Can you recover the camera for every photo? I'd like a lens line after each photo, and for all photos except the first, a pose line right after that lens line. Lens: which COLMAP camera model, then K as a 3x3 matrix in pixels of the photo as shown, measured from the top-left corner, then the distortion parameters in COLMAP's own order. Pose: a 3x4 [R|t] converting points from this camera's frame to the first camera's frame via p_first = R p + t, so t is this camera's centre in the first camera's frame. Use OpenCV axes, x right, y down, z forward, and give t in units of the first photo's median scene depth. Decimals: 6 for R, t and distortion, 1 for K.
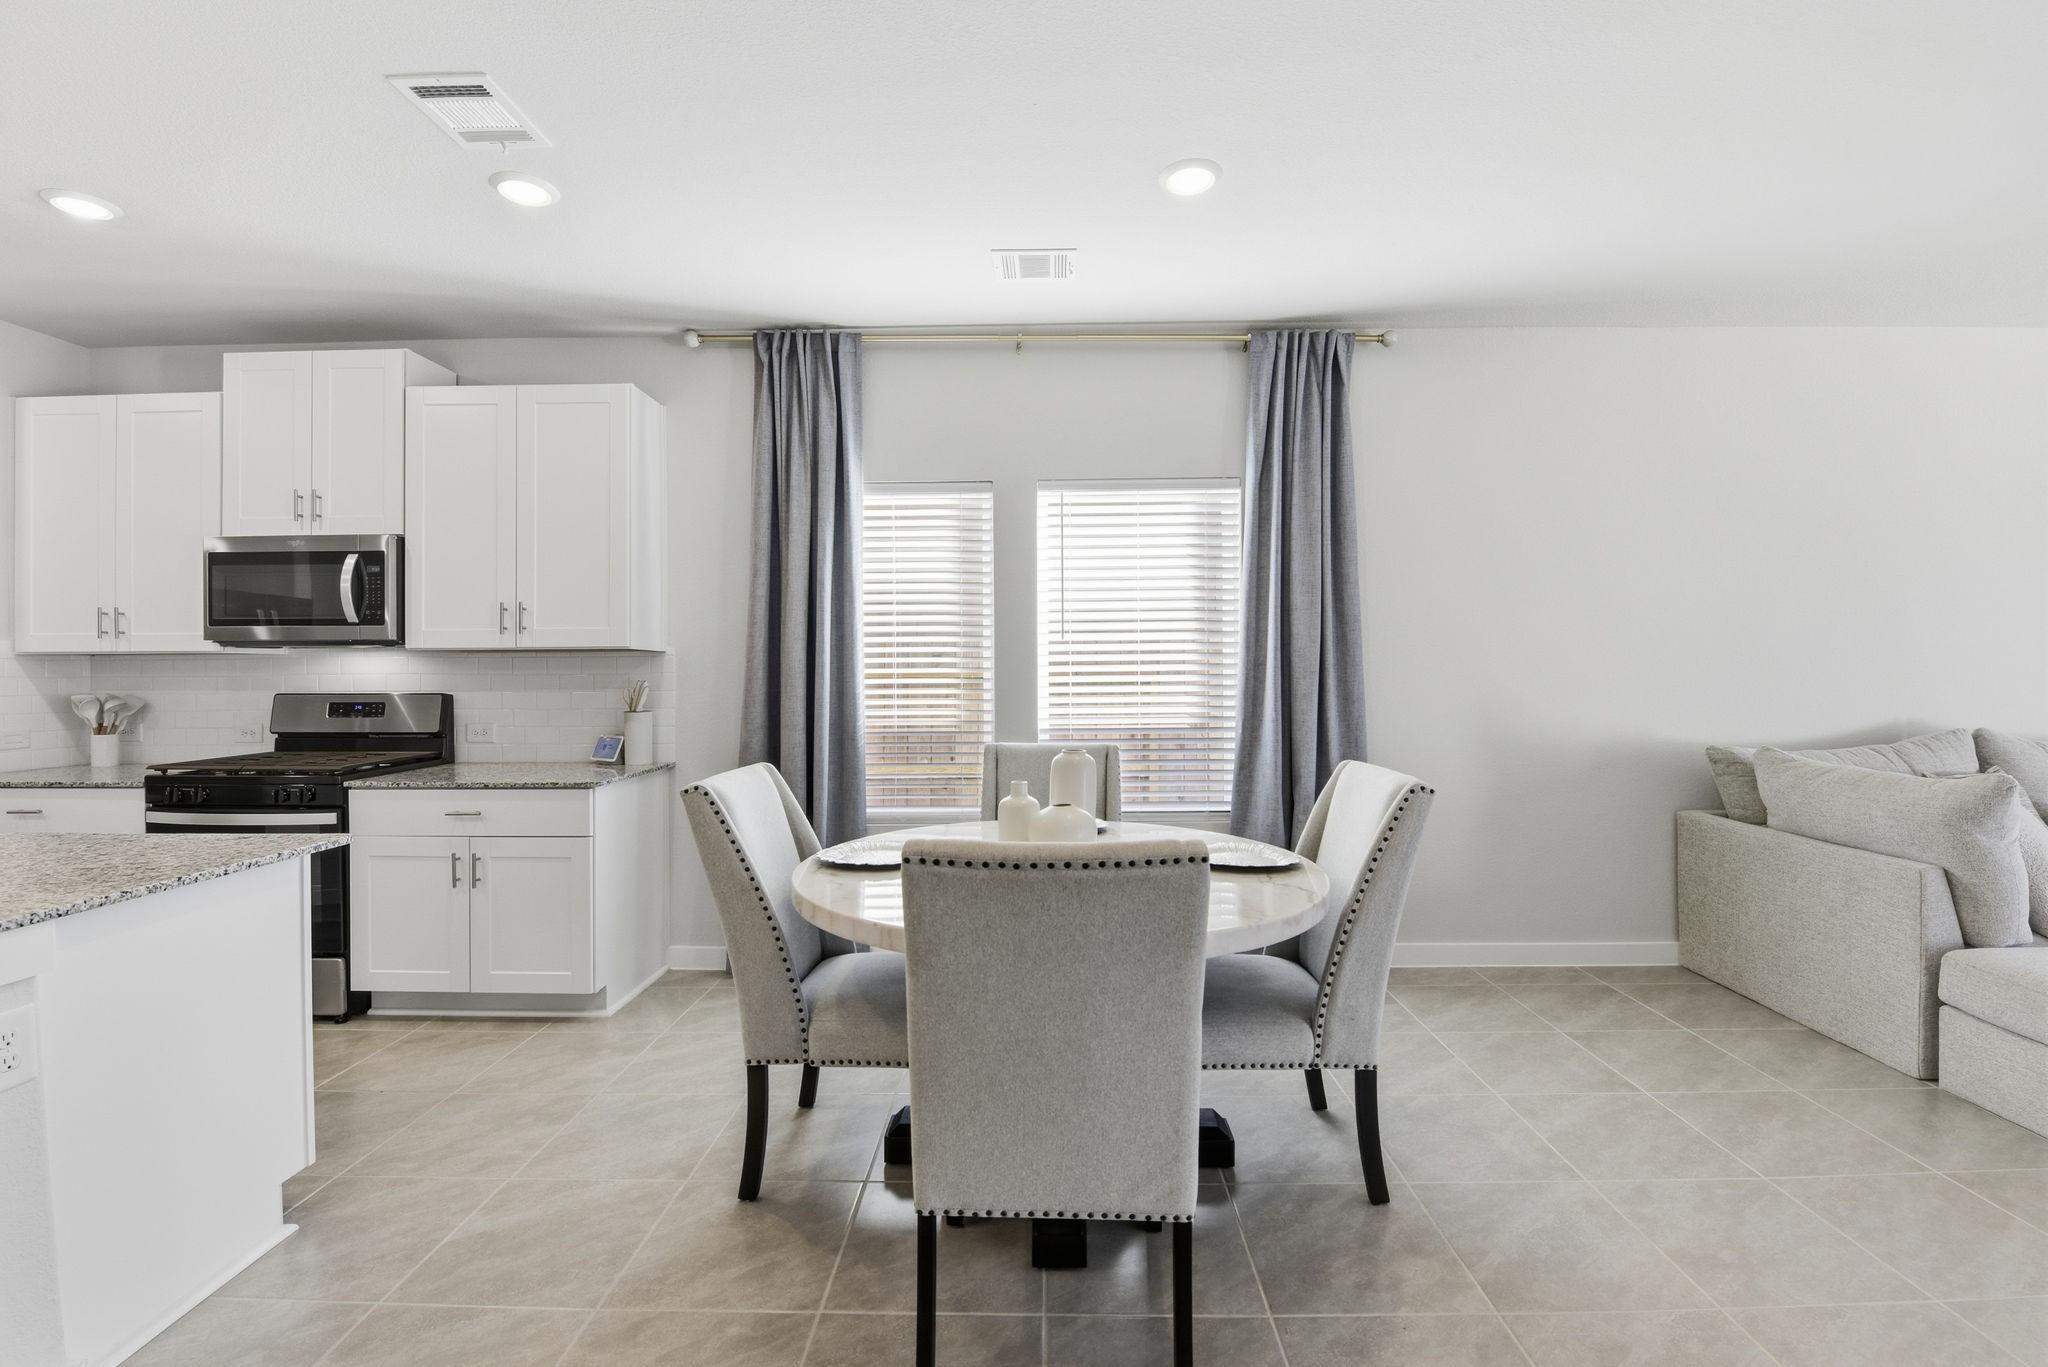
lens RADIAL K [[891.2, 0, 1022.9], [0, 891.2, 672.5], [0, 0, 1]] dist [-0.002750, -0.008217]
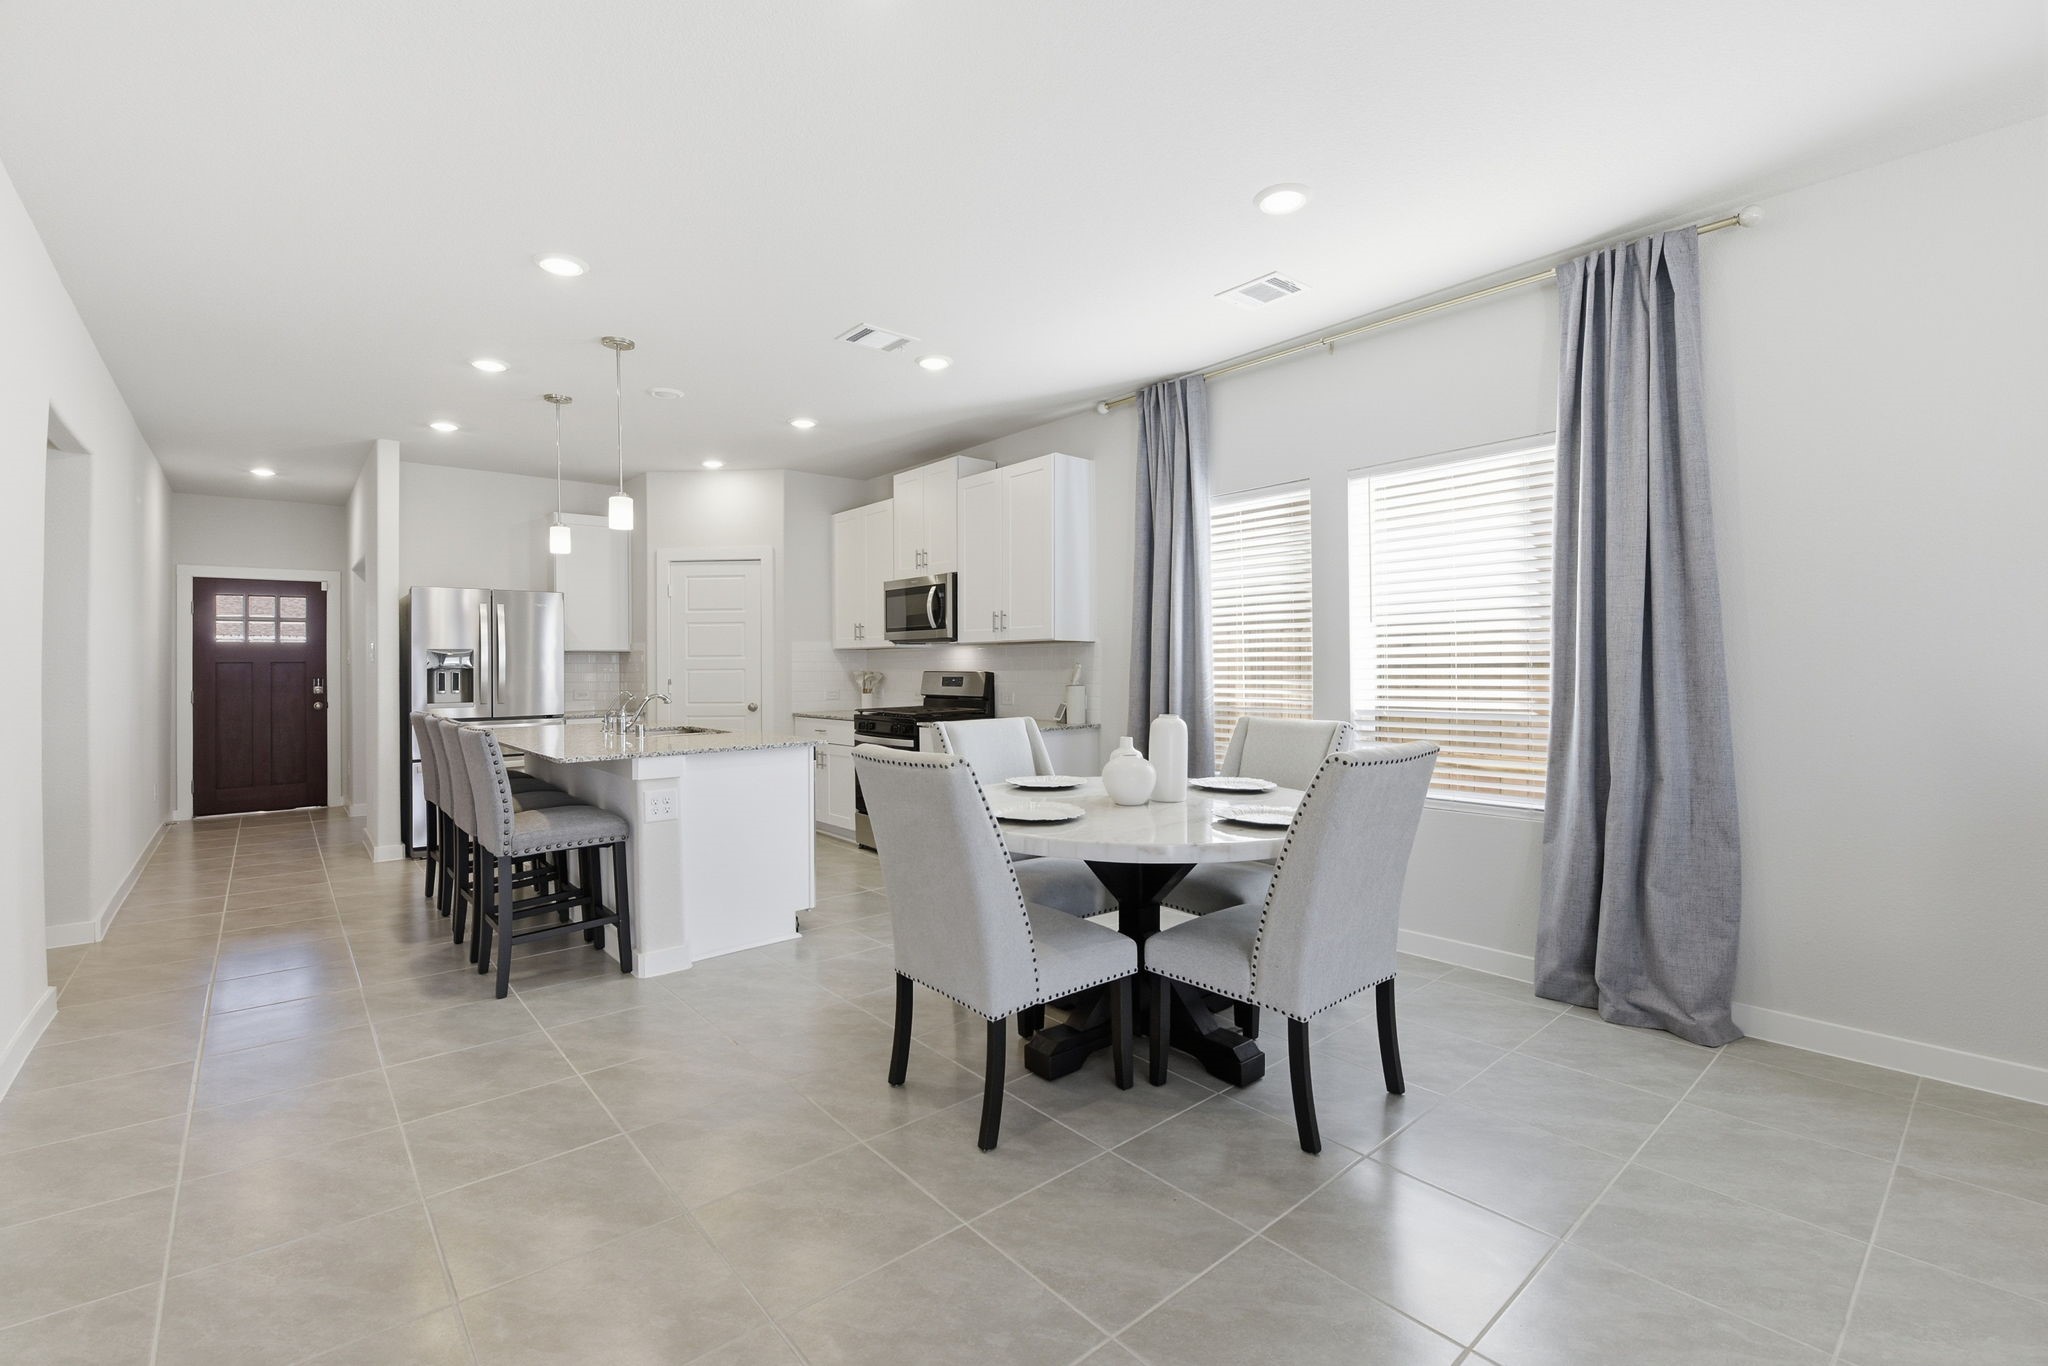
lens RADIAL K [[887.7, 0, 1021.8], [0, 887.7, 659.7], [0, 0, 1]] dist [0.000420, -0.007463]
pose [[0.661916, -0.004570, -0.749564, 0.575445], [0.000542, 0.999984, -0.005618, 0.011701], [0.749578, 0.003313, 0.661908, 0.027980]]
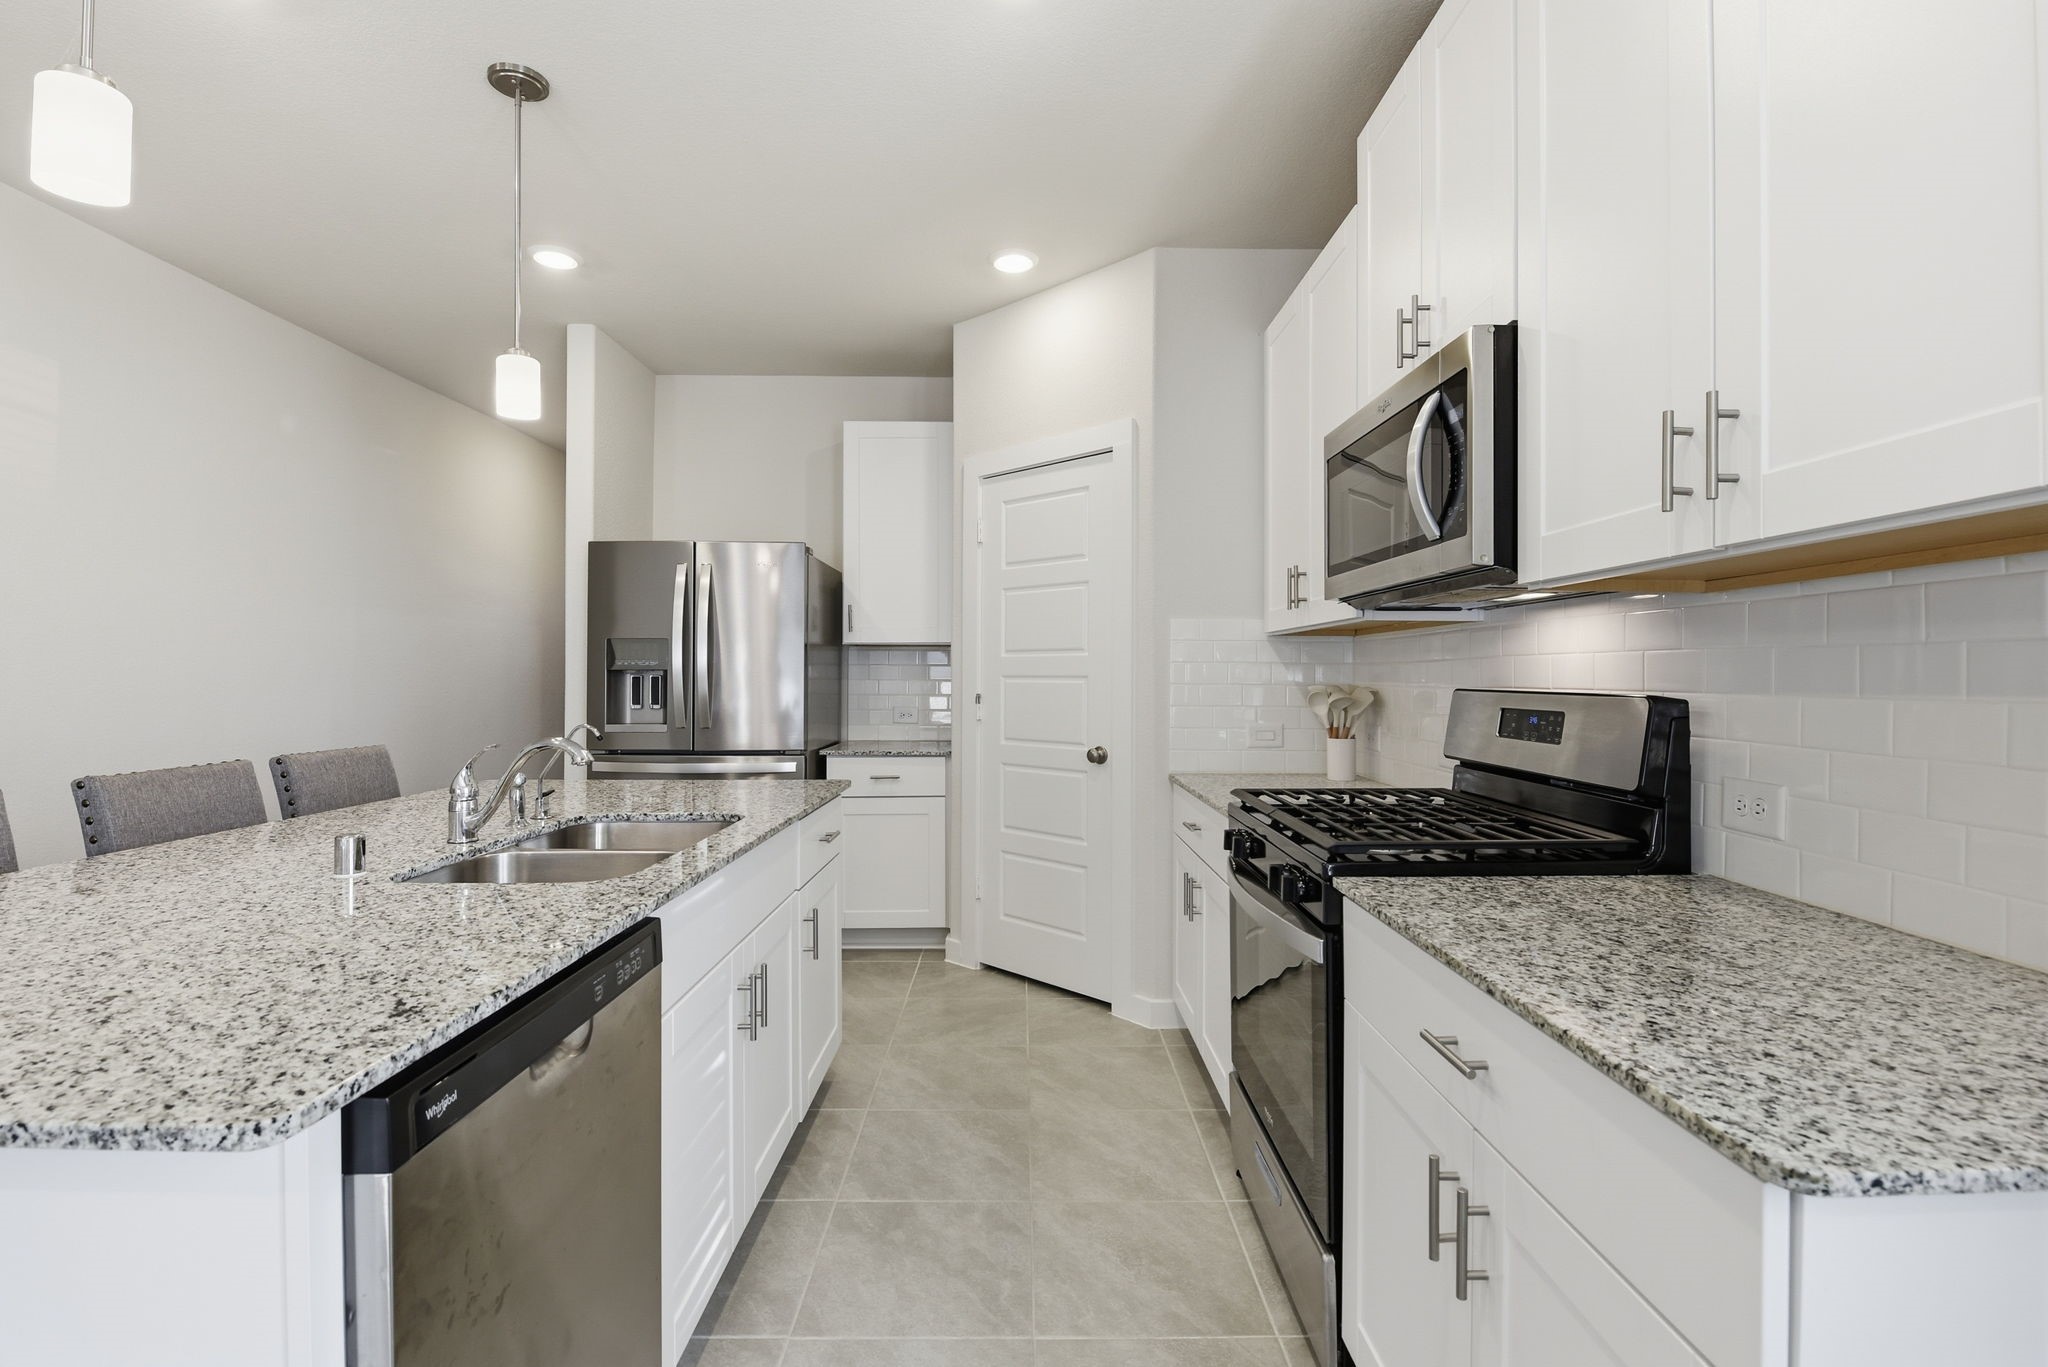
lens RADIAL K [[939.6, 0, 1024.5], [0, 939.6, 670.0], [0, 0, 1]] dist [0.002575, -0.008949]
pose [[0.026340, -0.001351, -0.999652, -0.252510], [-0.008203, 0.999965, -0.001568, 0.015825], [0.999619, 0.008242, 0.026328, 0.748637]]
